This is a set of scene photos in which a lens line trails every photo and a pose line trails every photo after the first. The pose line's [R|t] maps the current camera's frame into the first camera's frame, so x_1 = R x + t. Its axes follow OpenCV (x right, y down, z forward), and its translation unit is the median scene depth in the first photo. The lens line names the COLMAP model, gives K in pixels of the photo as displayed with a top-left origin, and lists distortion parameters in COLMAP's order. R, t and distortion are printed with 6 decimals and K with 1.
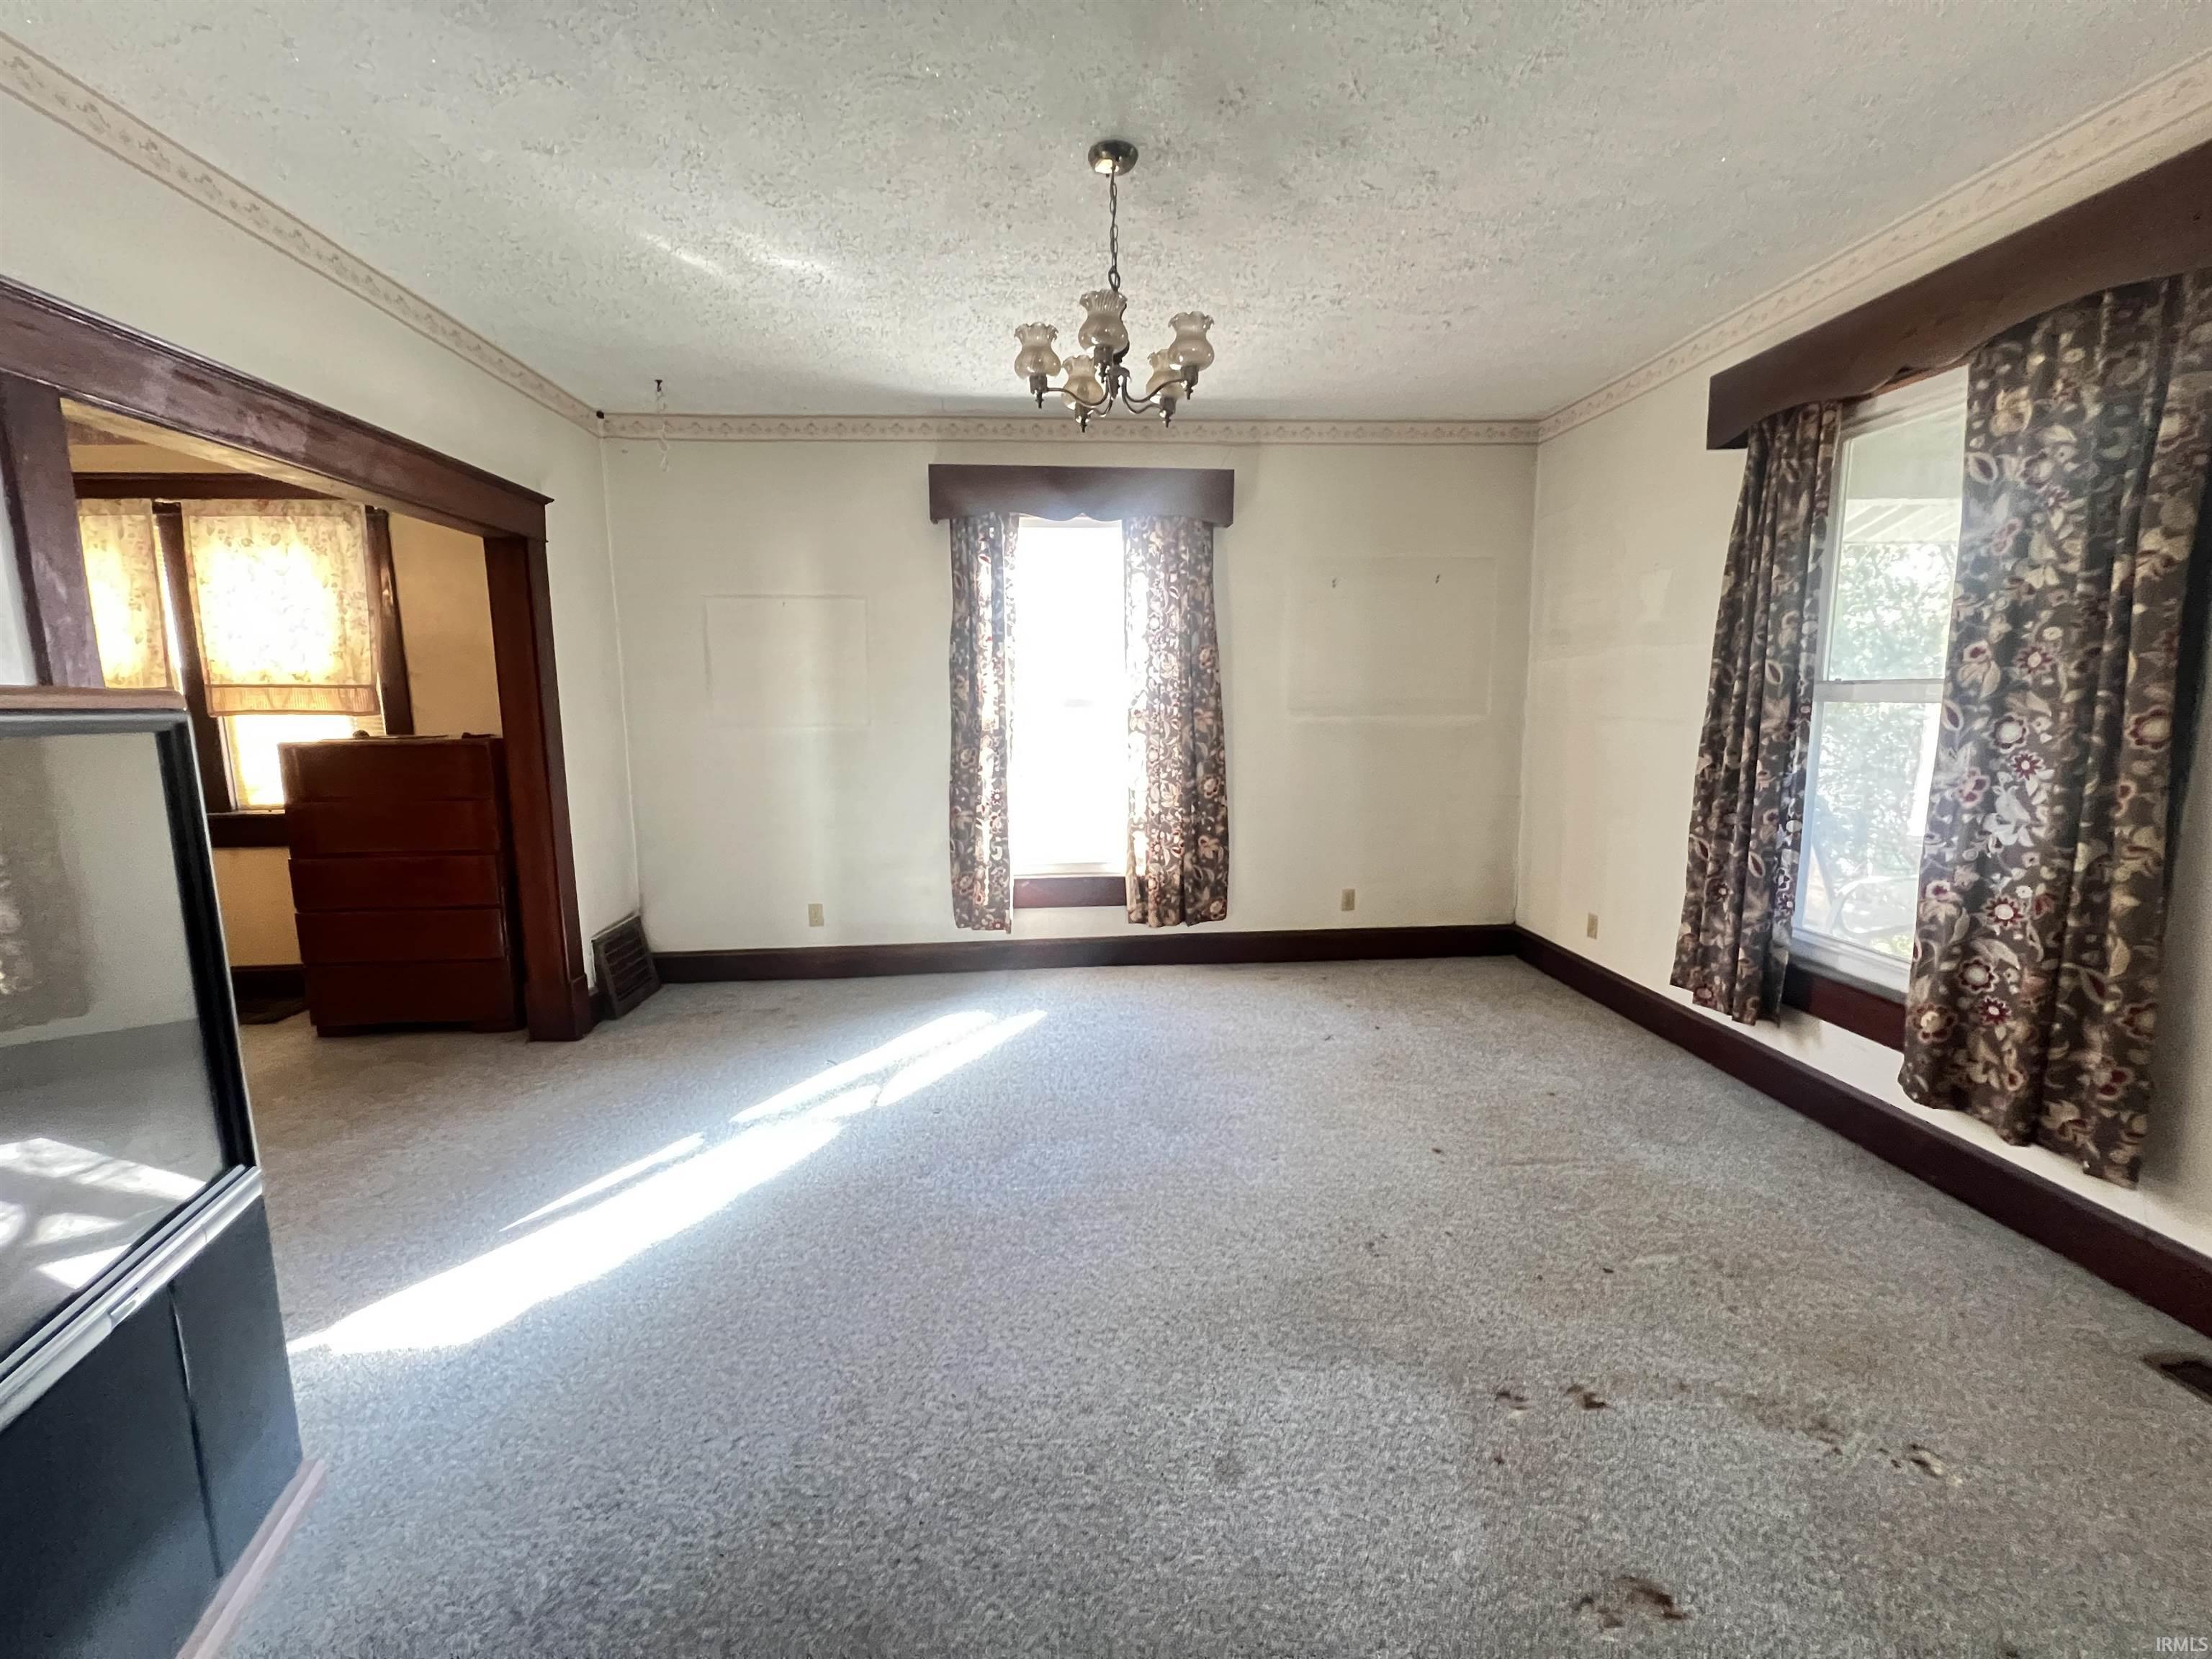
lens RADIAL K [[883.5, 0, 1103.0], [0, 883.5, 822.8], [0, 0, 1]] dist [0.000470, 0.000182]
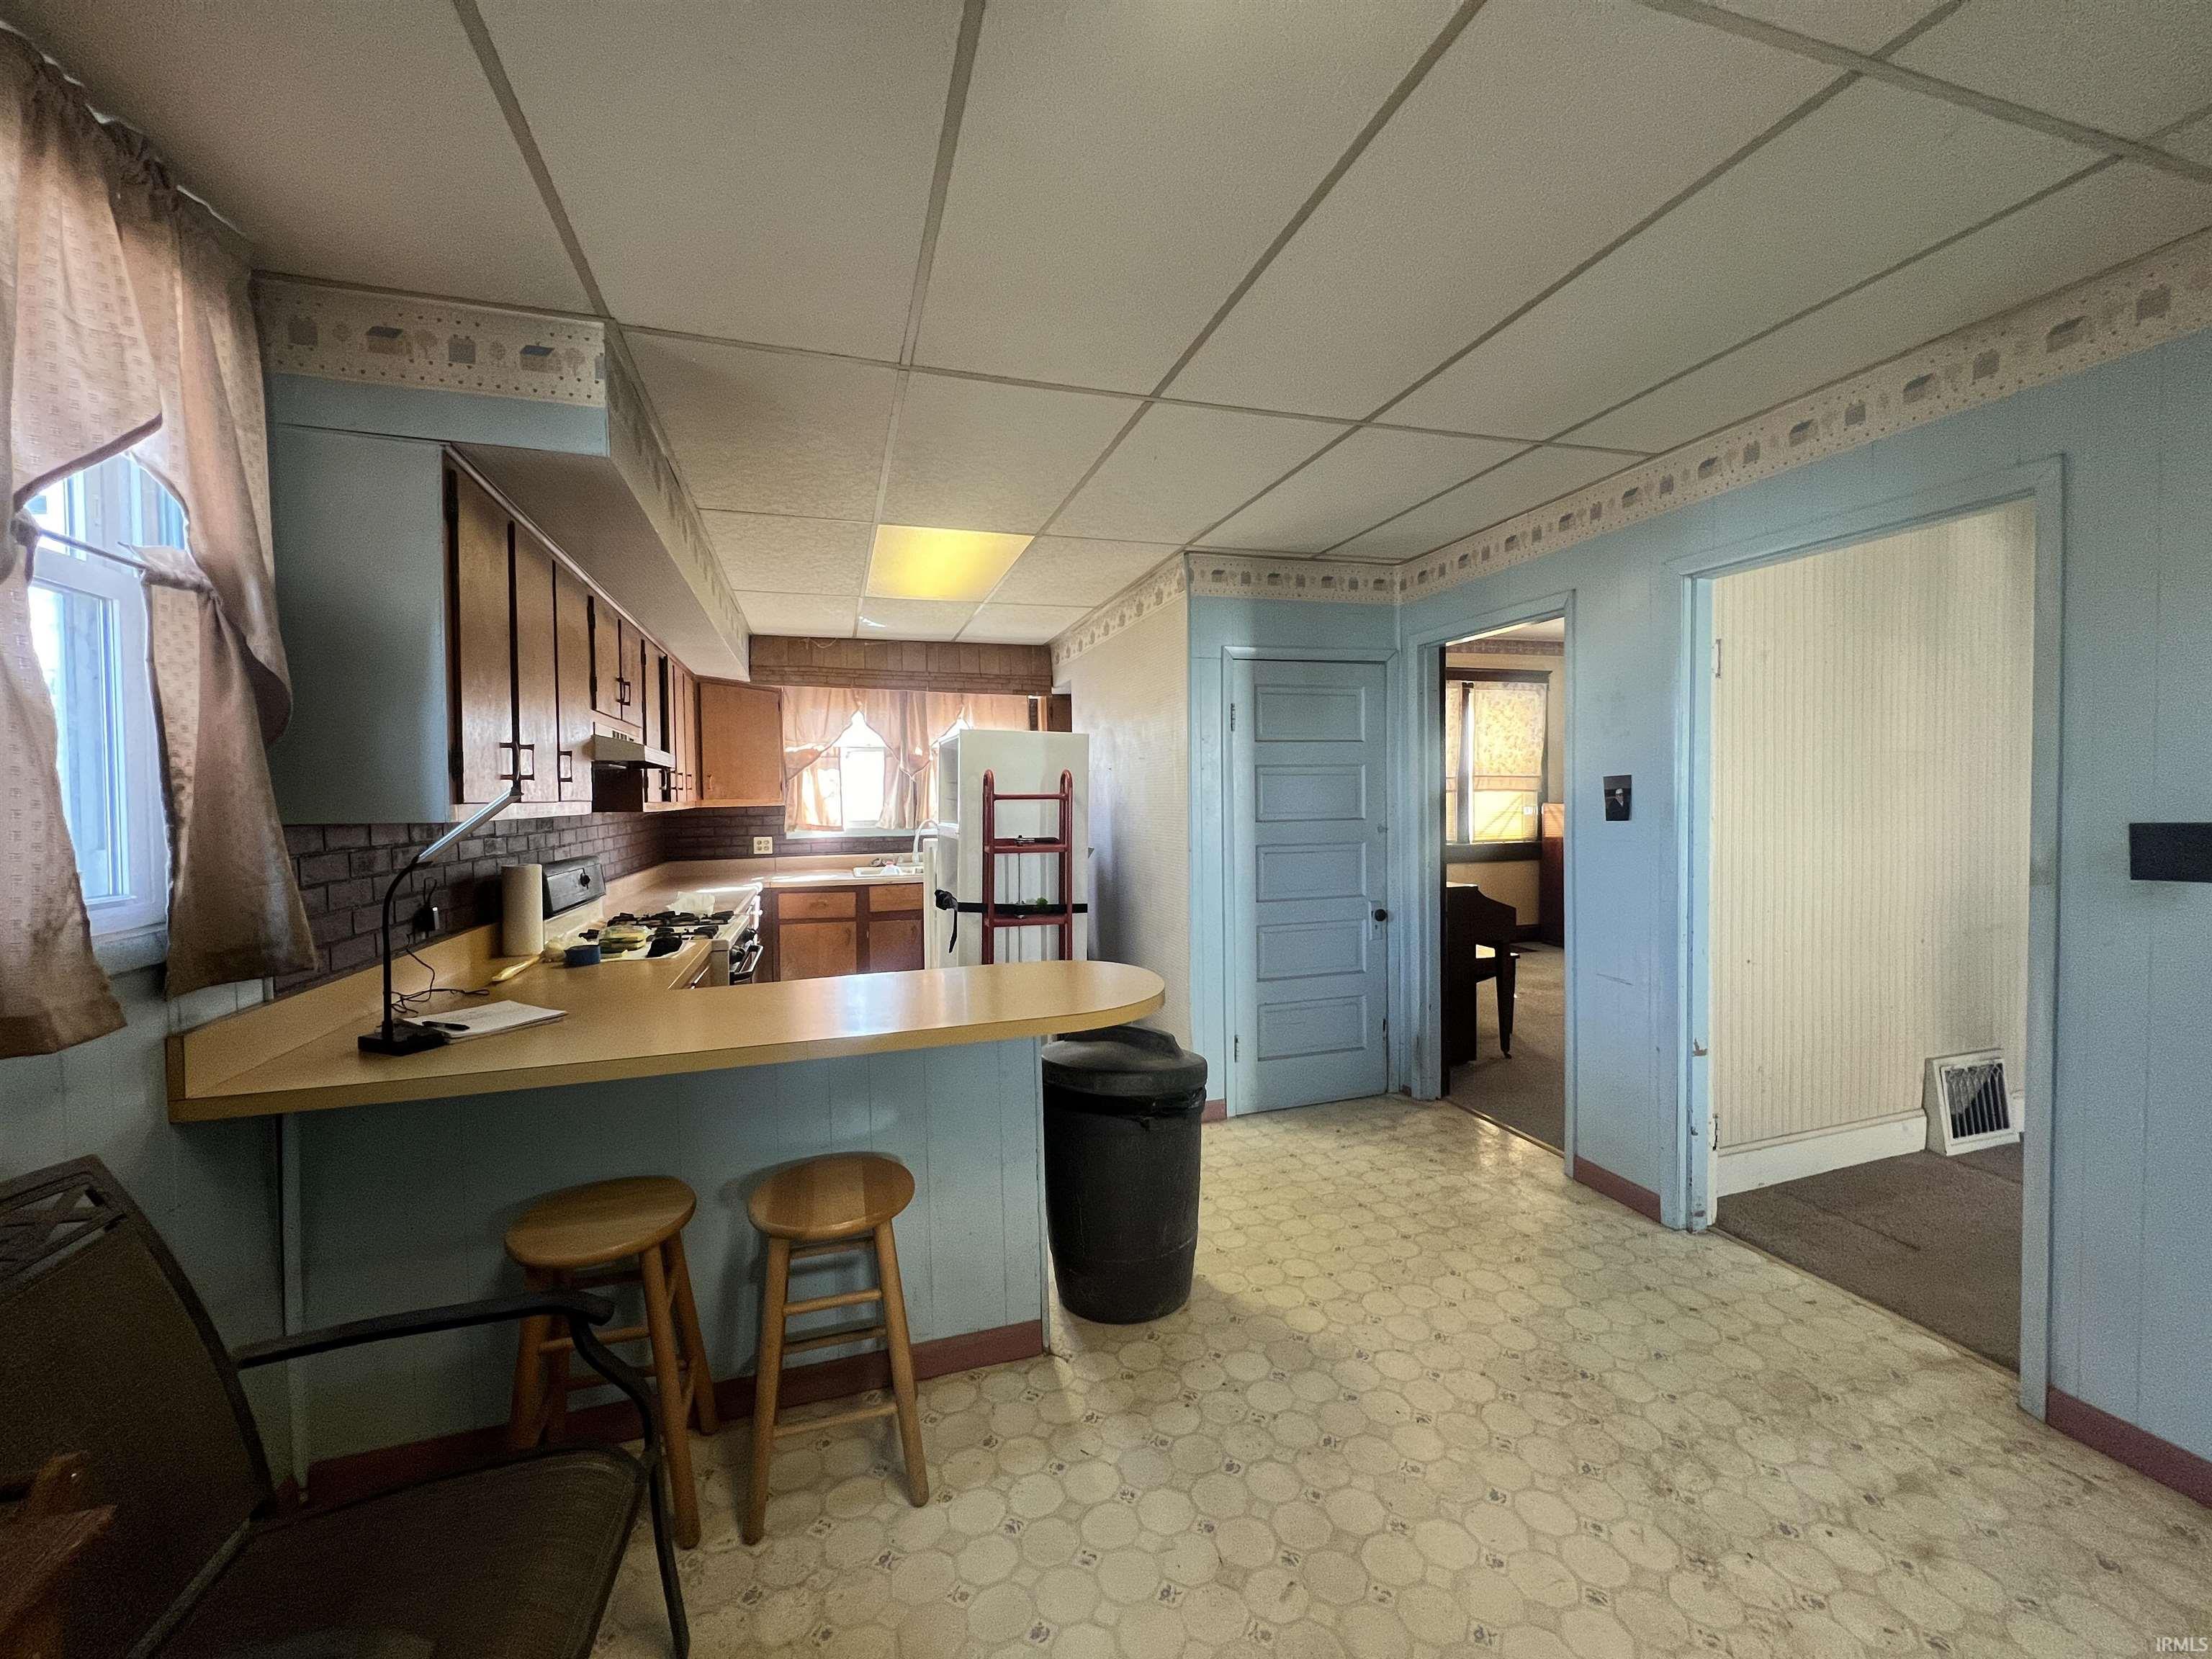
lens RADIAL K [[883.5, 0, 1103.0], [0, 883.5, 822.8], [0, 0, 1]] dist [0.000470, 0.000182]
pose [[0.970633, -0.010902, 0.240318, -2.185052], [0.038239, 0.993264, -0.109382, 0.118168], [-0.237507, 0.115360, 0.964512, -0.606625]]
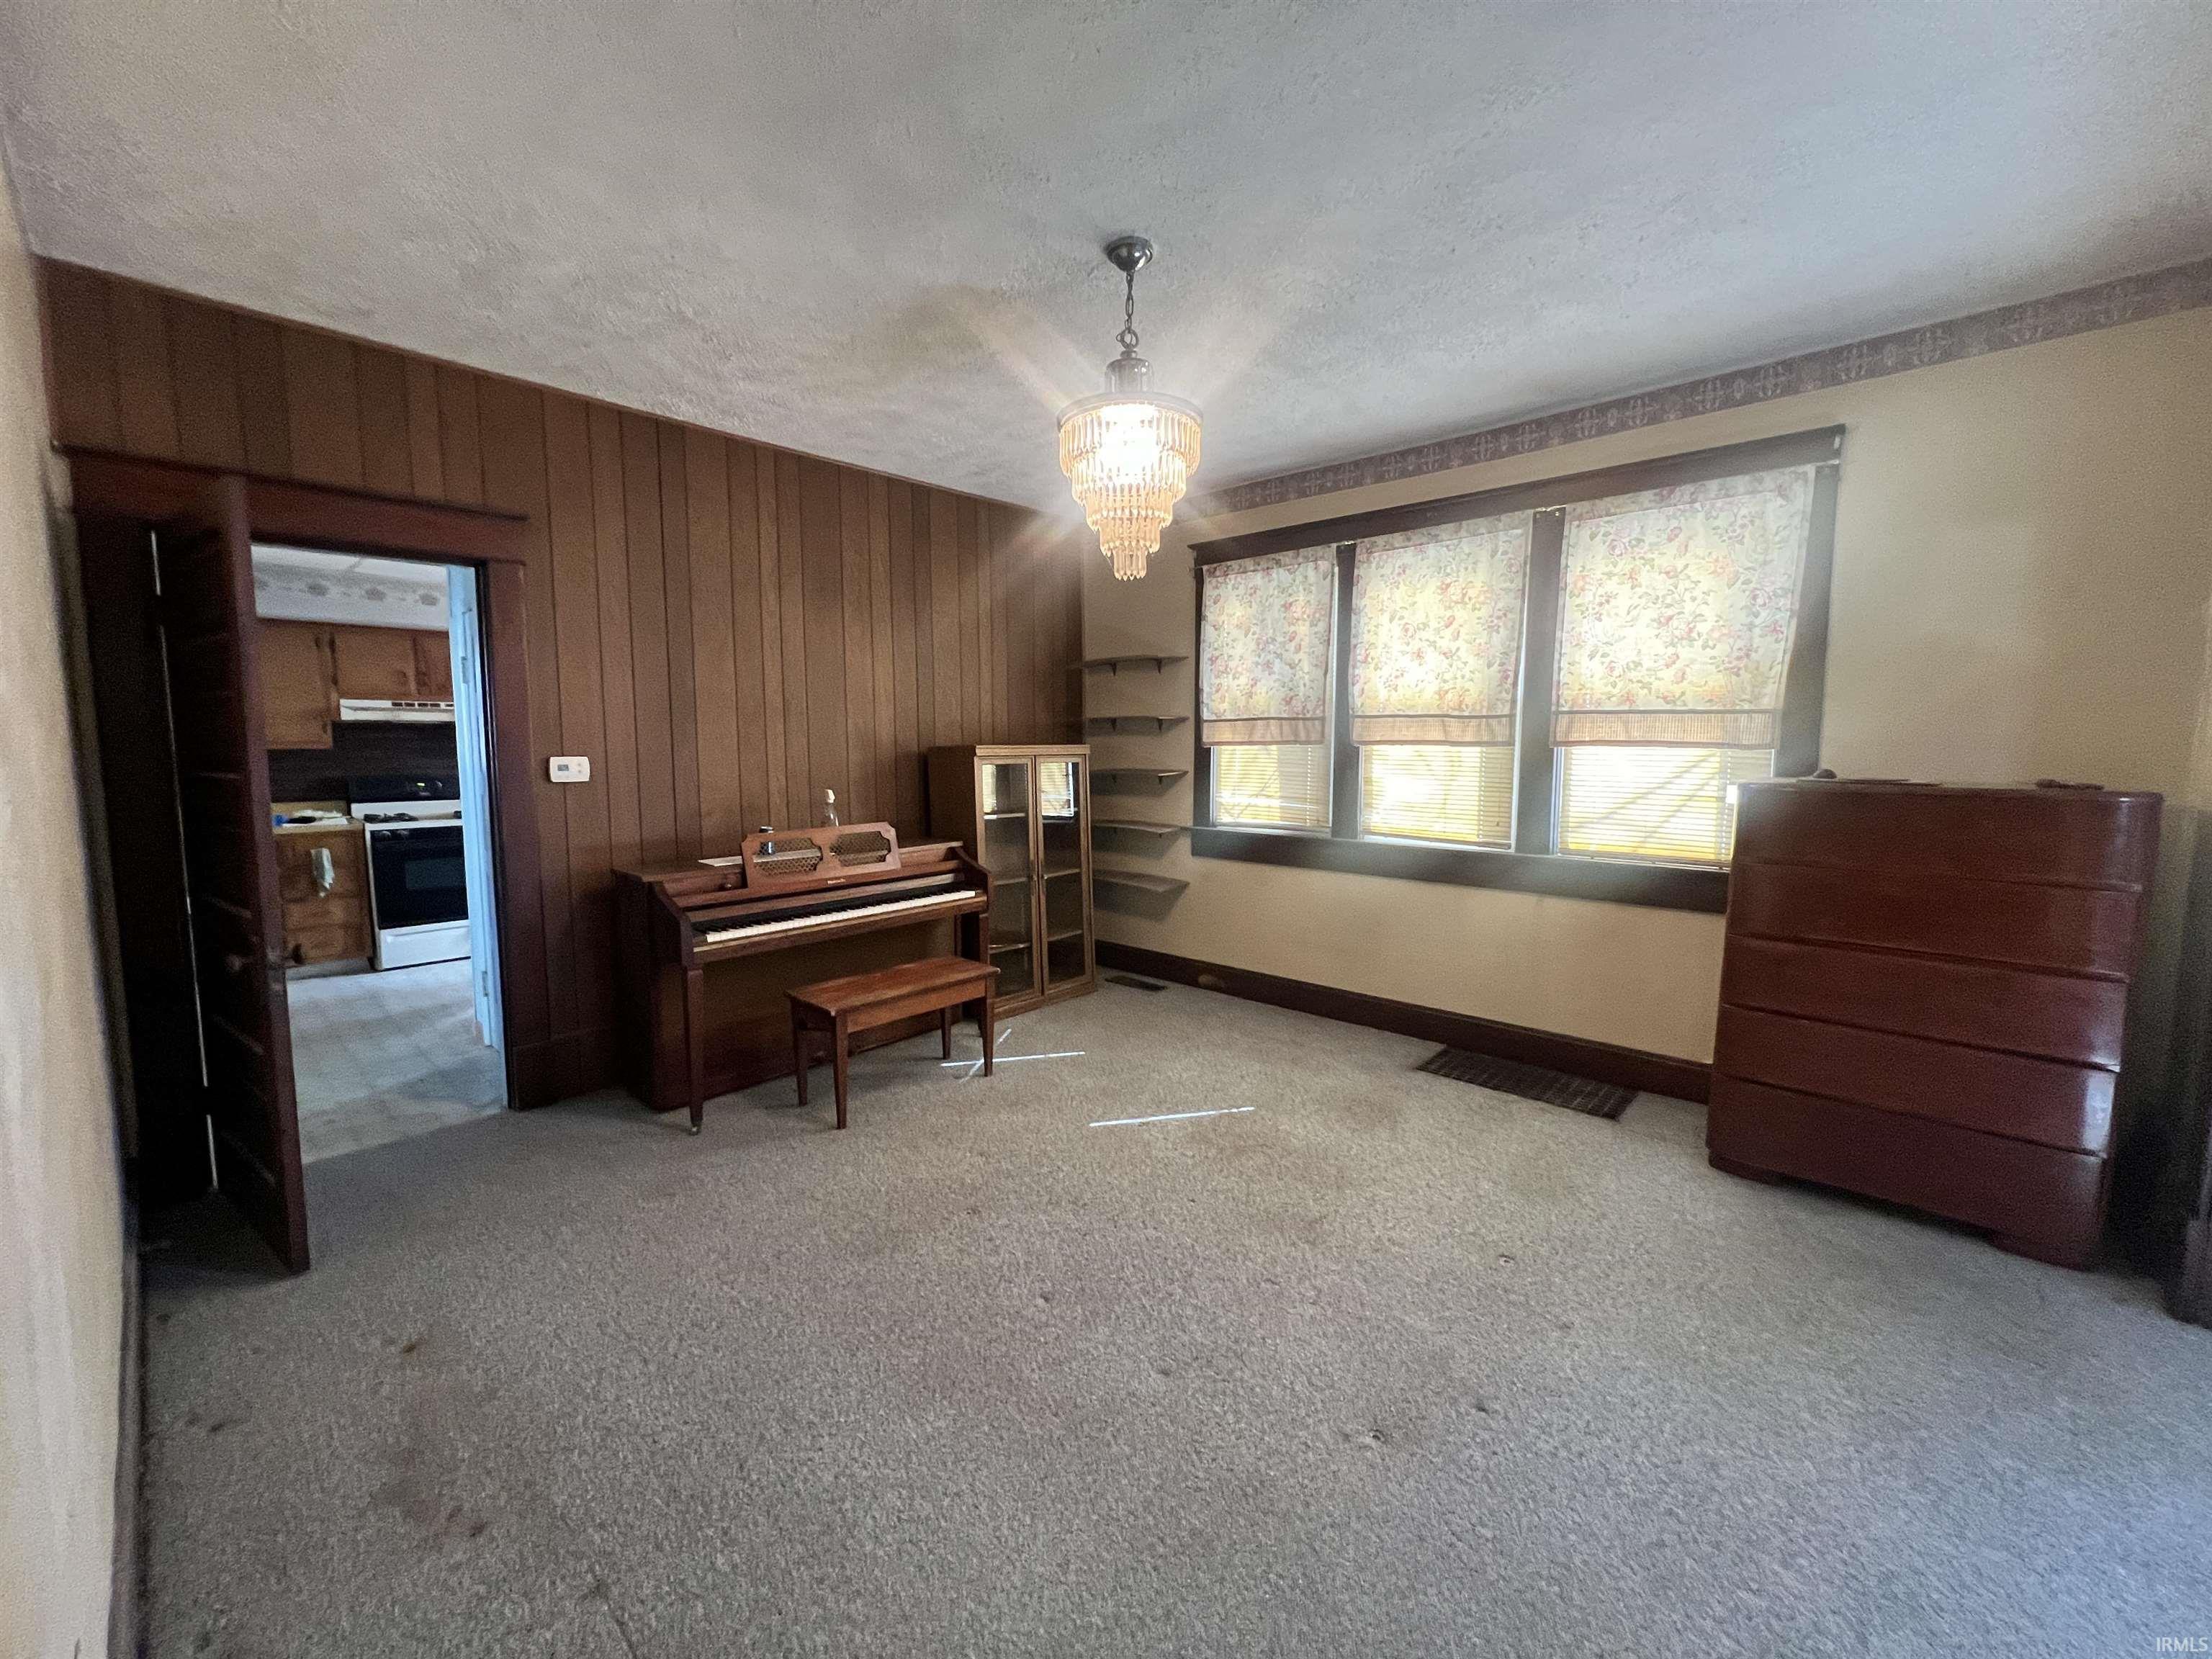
lens RADIAL K [[883.5, 0, 1103.0], [0, 883.5, 822.8], [0, 0, 1]] dist [0.000470, 0.000182]
pose [[0.687382, 0.080389, -0.721834, -0.679052], [-0.107276, 0.994192, 0.008566, -0.003379], [0.718330, 0.071547, 0.692014, 0.067464]]
